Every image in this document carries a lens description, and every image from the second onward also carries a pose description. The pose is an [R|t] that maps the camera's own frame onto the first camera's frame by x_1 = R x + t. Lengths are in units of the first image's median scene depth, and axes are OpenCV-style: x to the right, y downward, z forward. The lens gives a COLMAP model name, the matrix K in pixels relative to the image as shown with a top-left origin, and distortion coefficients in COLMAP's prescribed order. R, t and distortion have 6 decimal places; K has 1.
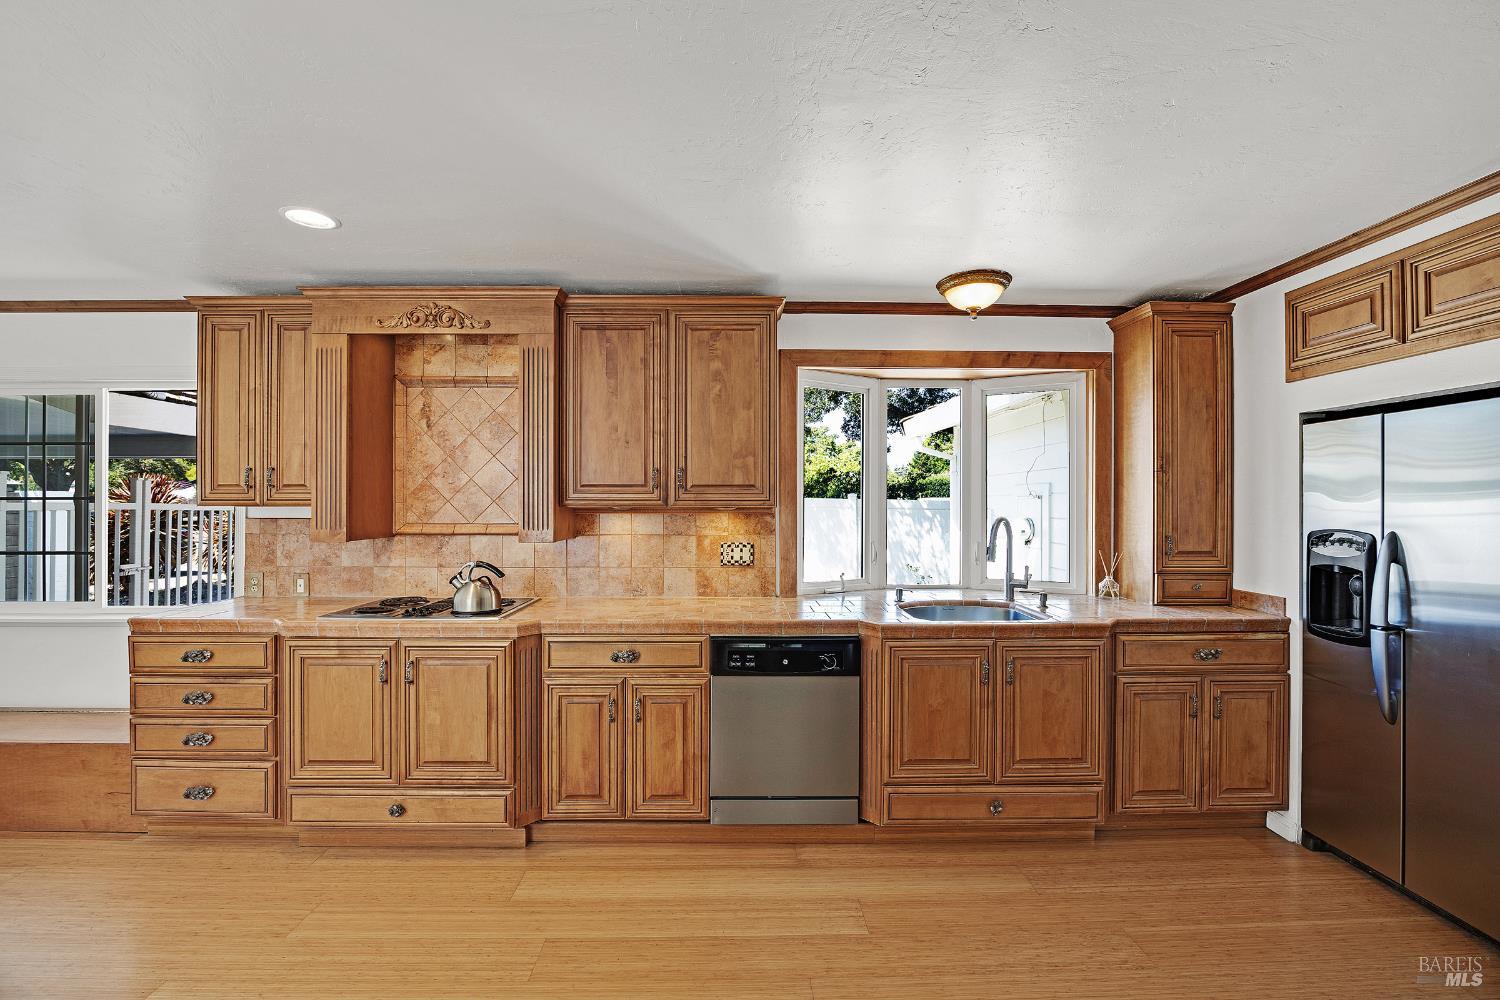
lens RADIAL K [[634.5, 0, 747.1], [0, 634.5, 499.2], [0, 0, 1]] dist [-0.024170, 0.000412]
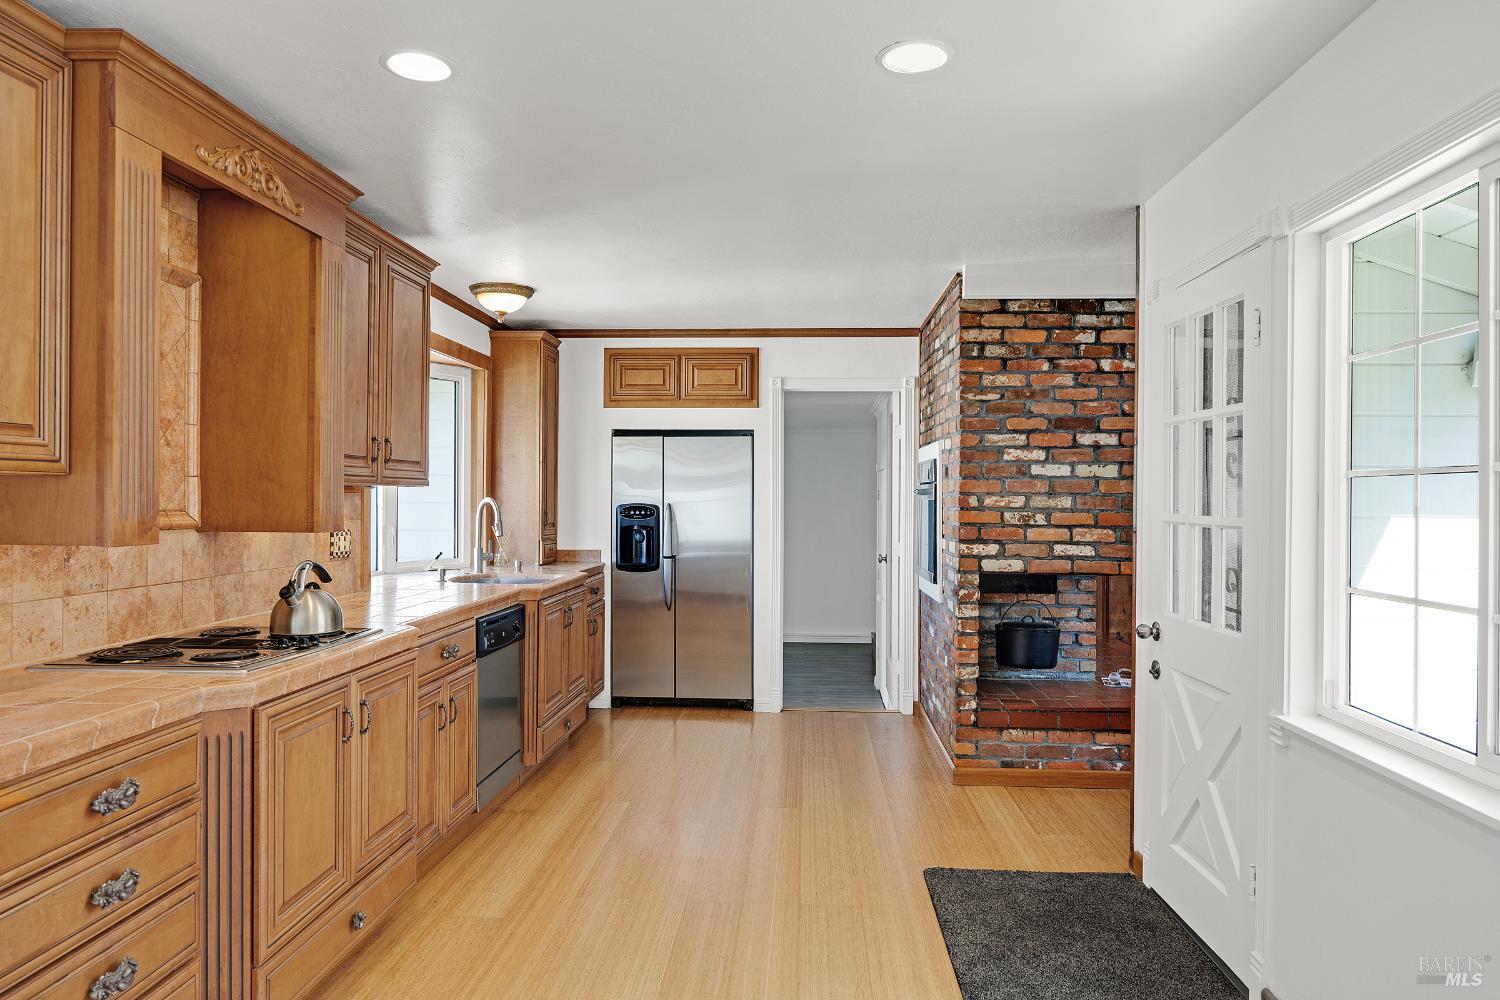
lens RADIAL K [[984.3, 0, 750.0], [0, 984.3, 500.0], [0, 0, 1]] dist [-0.001124, -0.002159]
pose [[0.080475, -0.003619, 0.996750, -1.481348], [-0.011552, 0.999923, 0.004563, 0.022123], [-0.996690, -0.011882, 0.080427, 0.450126]]
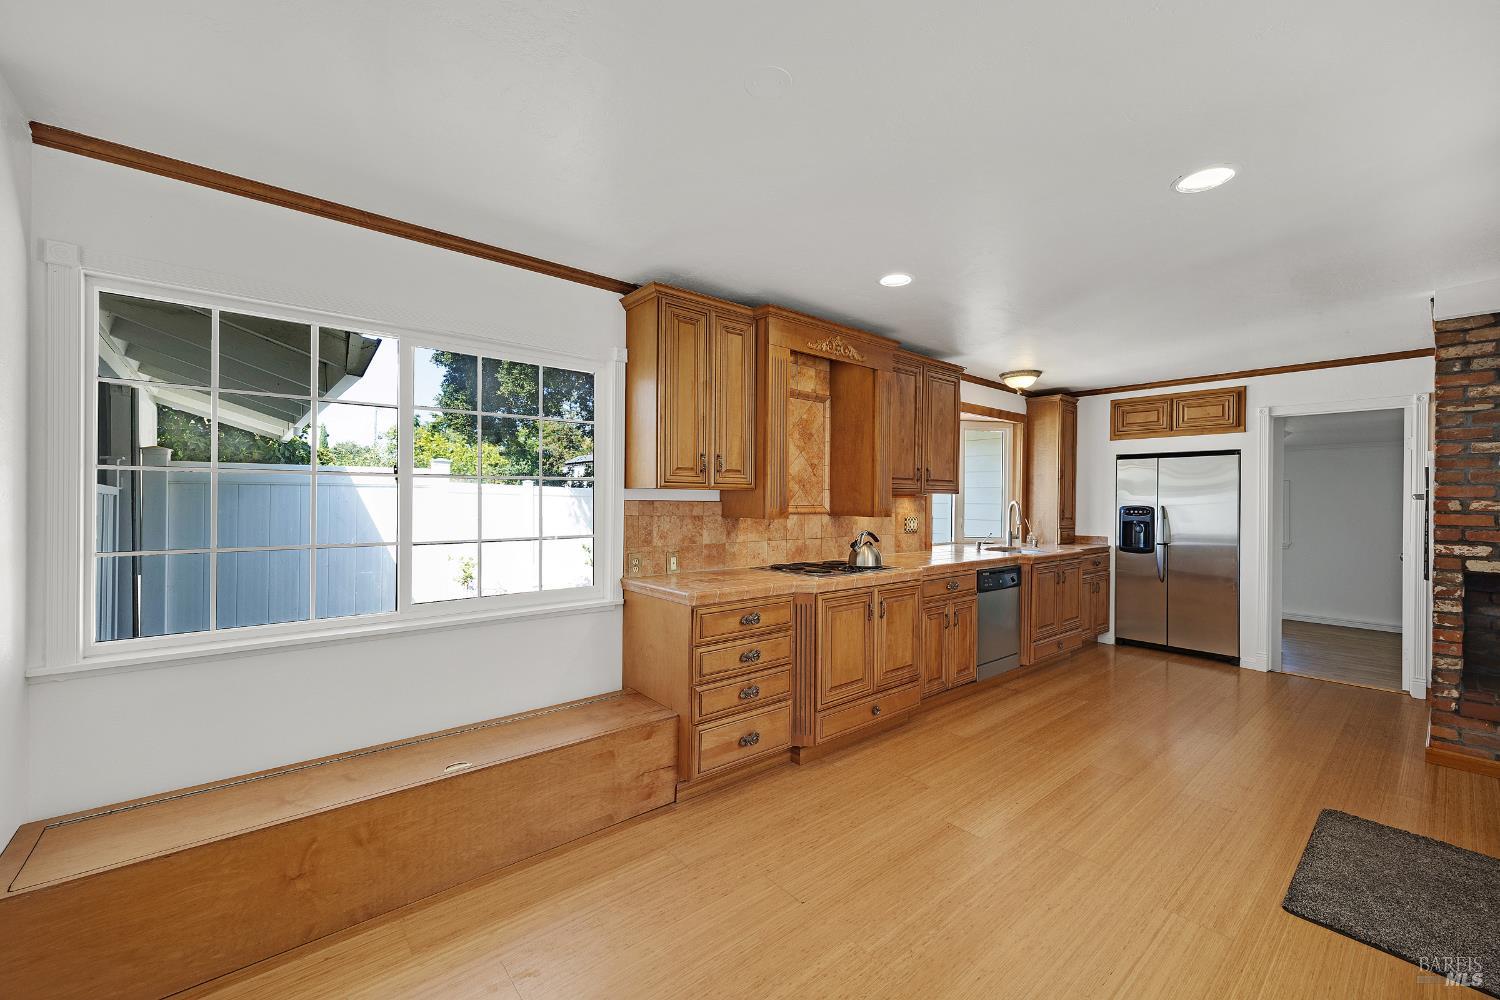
lens RADIAL K [[599.6, 0, 750.0], [0, 599.6, 500.0], [0, 0, 1]] dist [0.007933, 0.000000]
pose [[0.774100, 0.003290, 0.633055, -1.493008], [-0.011119, 0.999903, 0.008400, 0.022671], [-0.632966, -0.013541, 0.774061, 0.144377]]
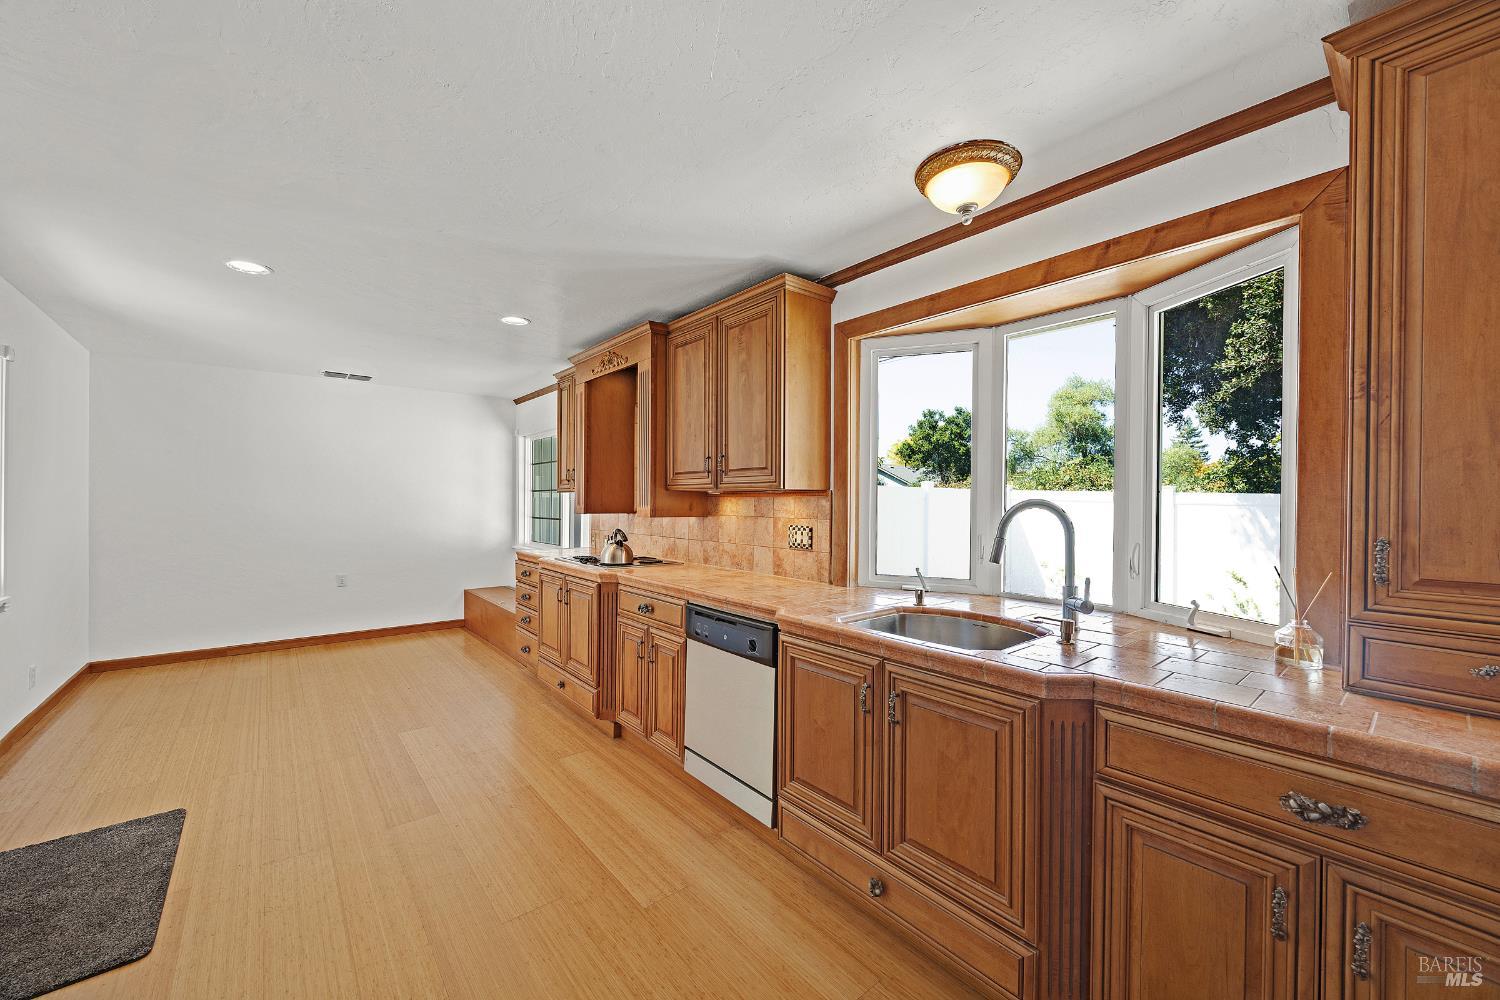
lens RADIAL K [[576.2, 0, 746.6], [0, 576.2, 503.7], [0, 0, 1]] dist [-0.005224, -0.000068]
pose [[0.621189, 0.006791, -0.783632, 0.782201], [-0.005569, 0.999975, 0.004252, 0.035887], [0.783641, 0.001723, 0.621211, 0.434806]]
